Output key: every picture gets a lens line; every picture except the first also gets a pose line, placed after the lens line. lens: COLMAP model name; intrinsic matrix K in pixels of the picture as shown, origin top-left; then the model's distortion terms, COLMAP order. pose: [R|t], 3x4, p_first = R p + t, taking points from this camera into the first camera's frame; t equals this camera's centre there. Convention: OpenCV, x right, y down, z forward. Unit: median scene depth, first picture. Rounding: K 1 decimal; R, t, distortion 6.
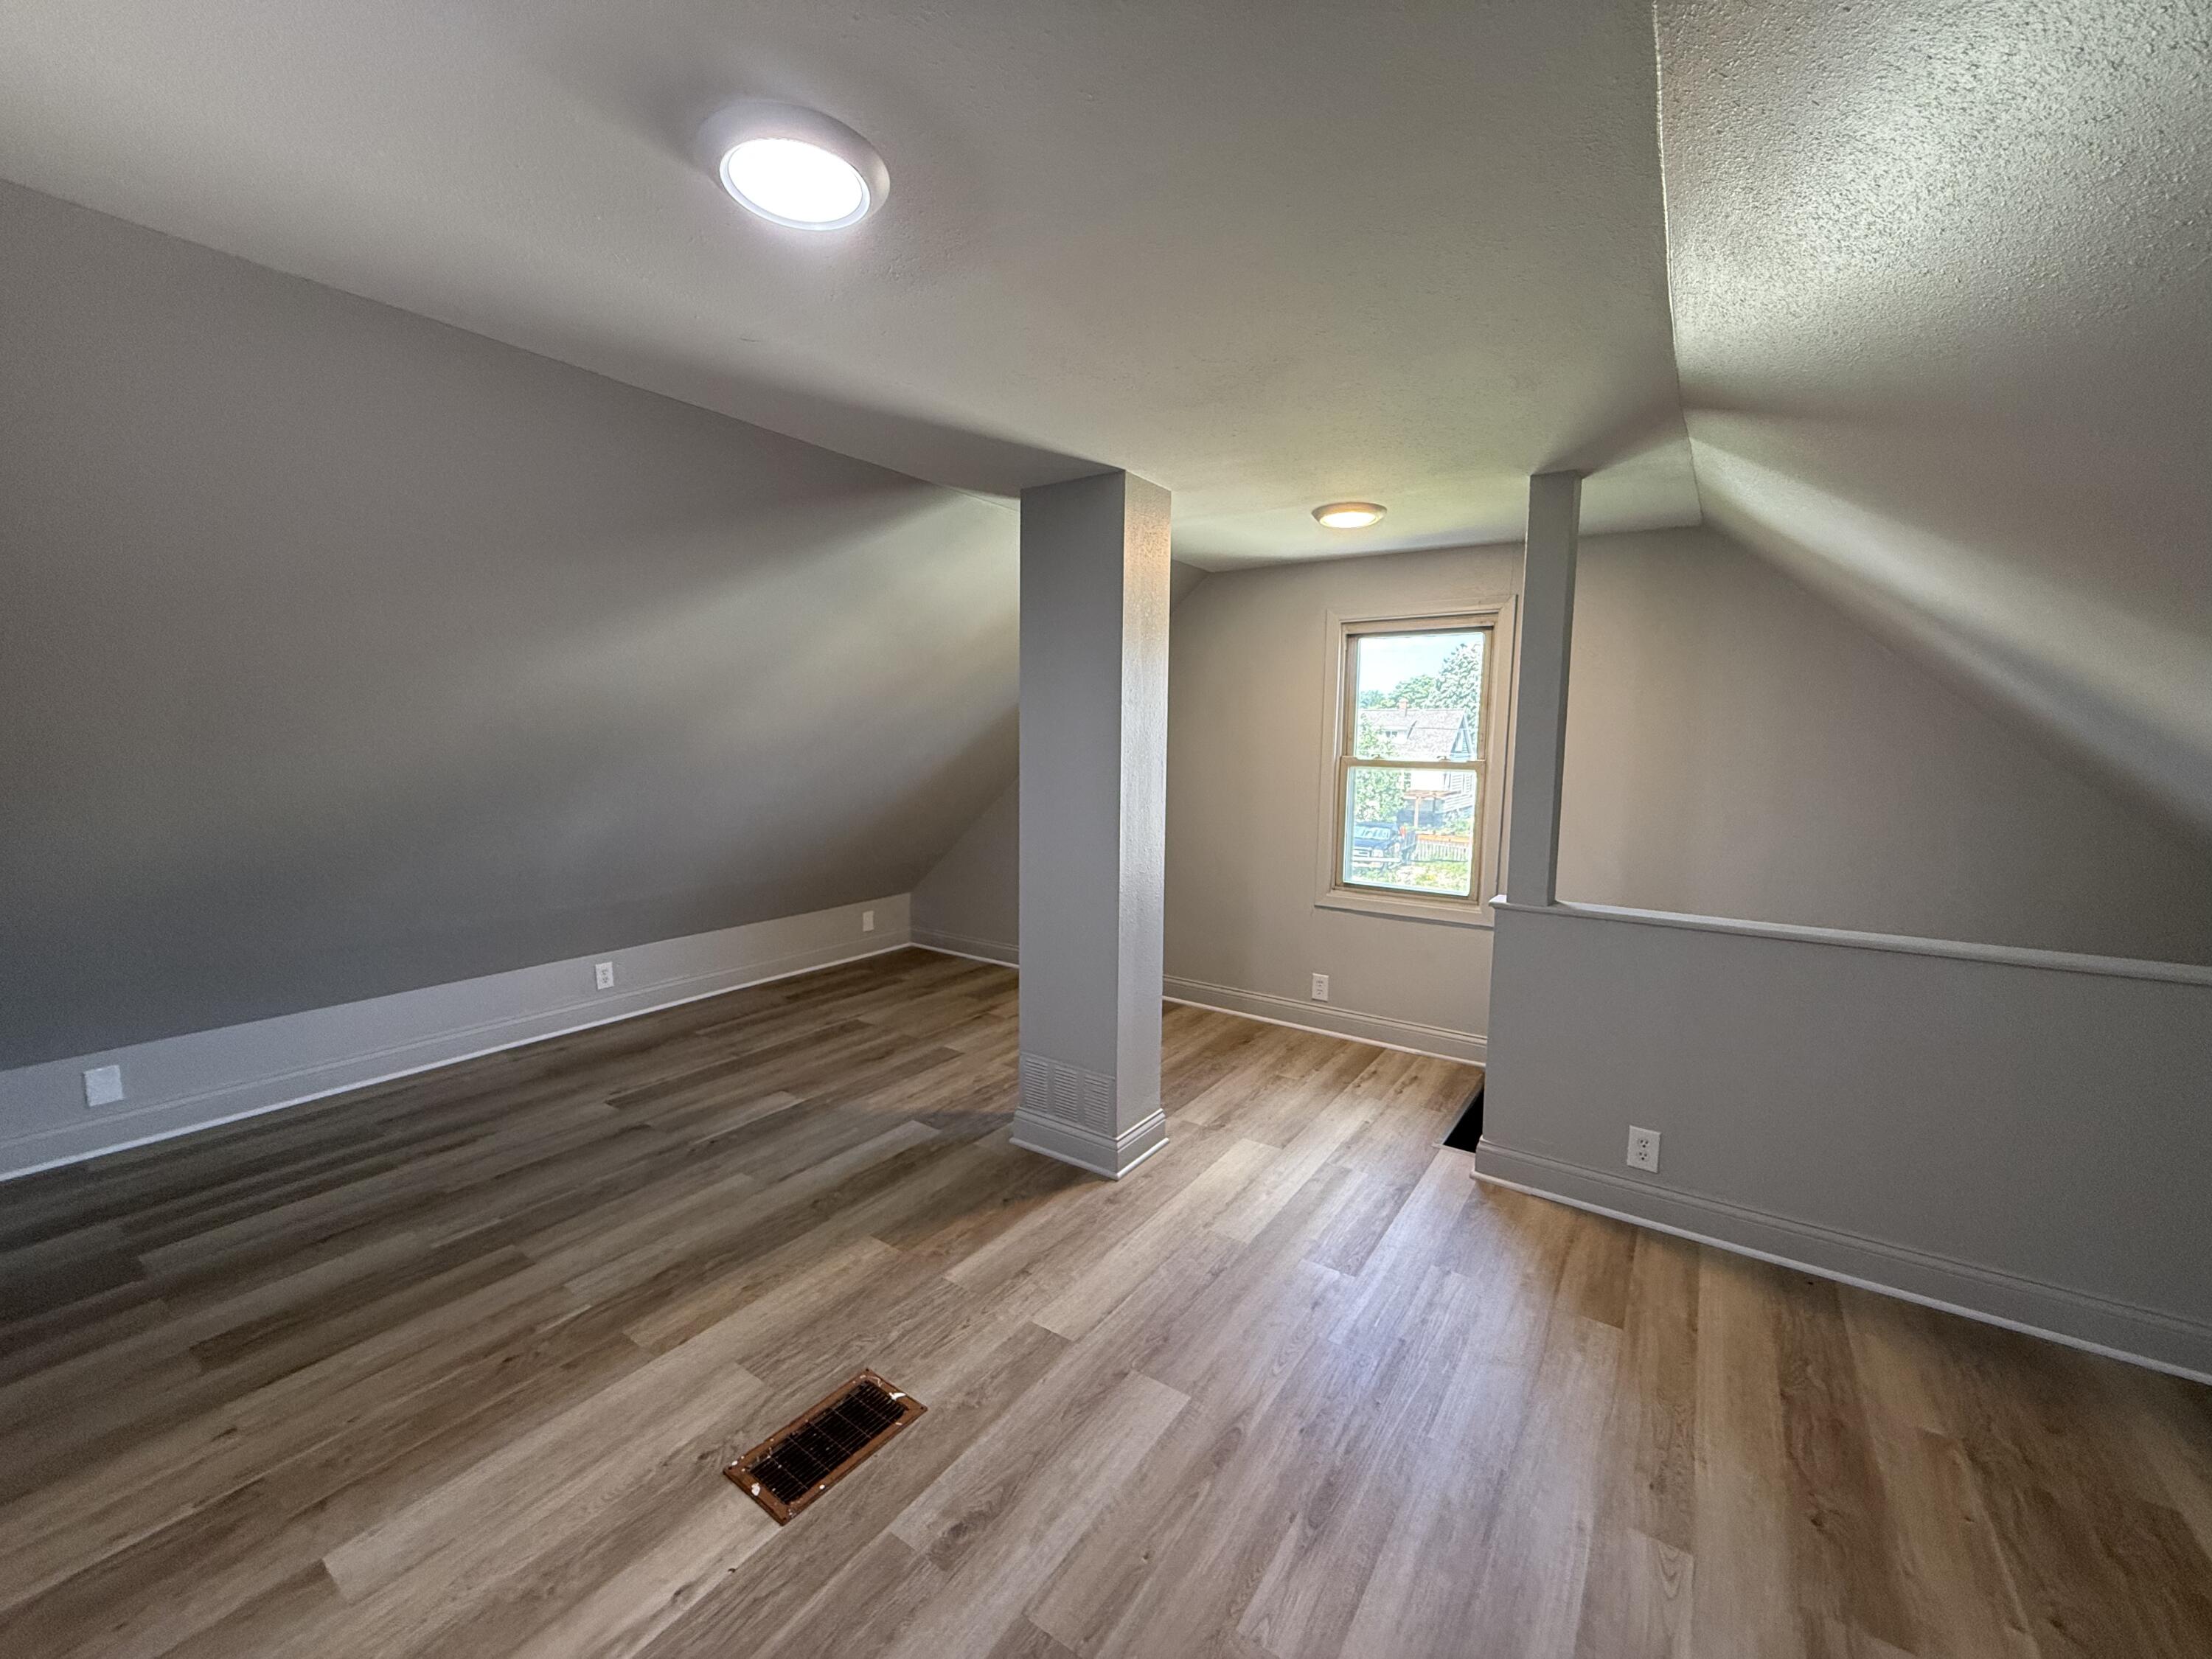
lens RADIAL K [[875.4, 0, 1106.3], [0, 875.4, 825.1], [0, 0, 1]] dist [0.003563, 0.000109]
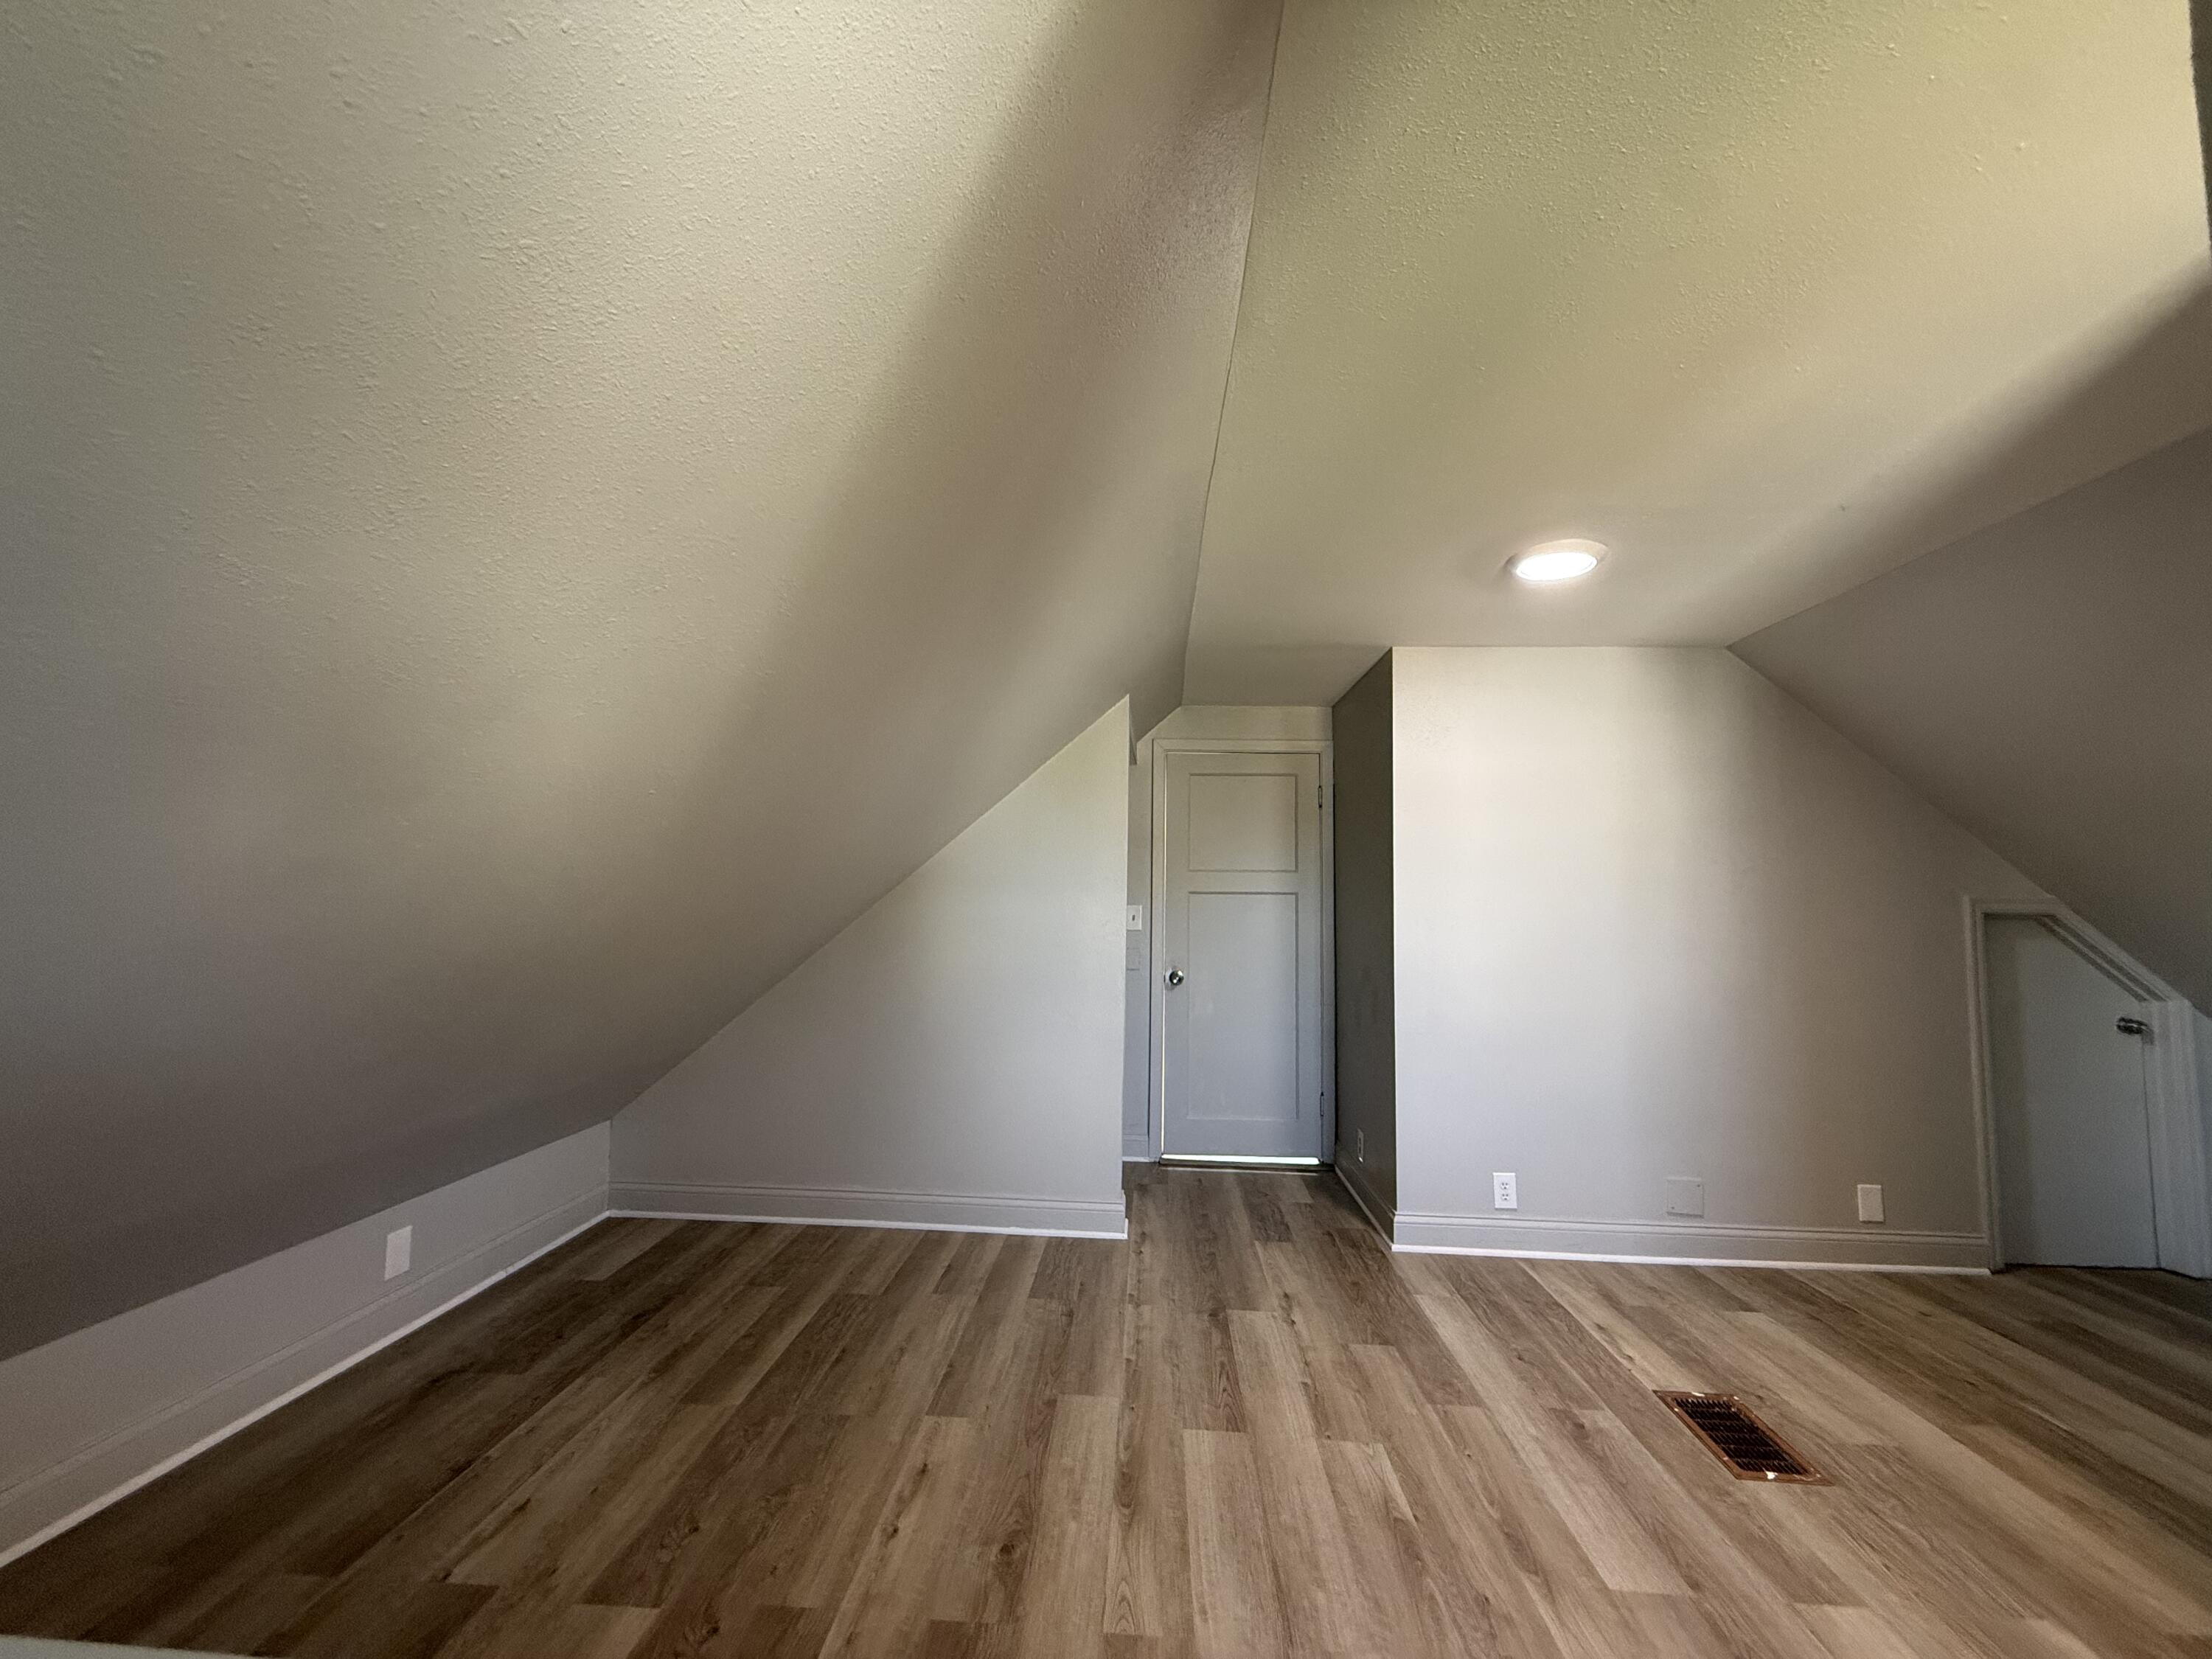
lens RADIAL K [[875.4, 0, 1103.7], [0, 875.4, 835.3], [0, 0, 1]] dist [0.003563, 0.000109]
pose [[-0.853577, -0.068891, -0.516392, 1.093433], [-0.083108, 0.996531, 0.004430, -0.023914], [0.514296, 0.046698, -0.856341, 1.592796]]
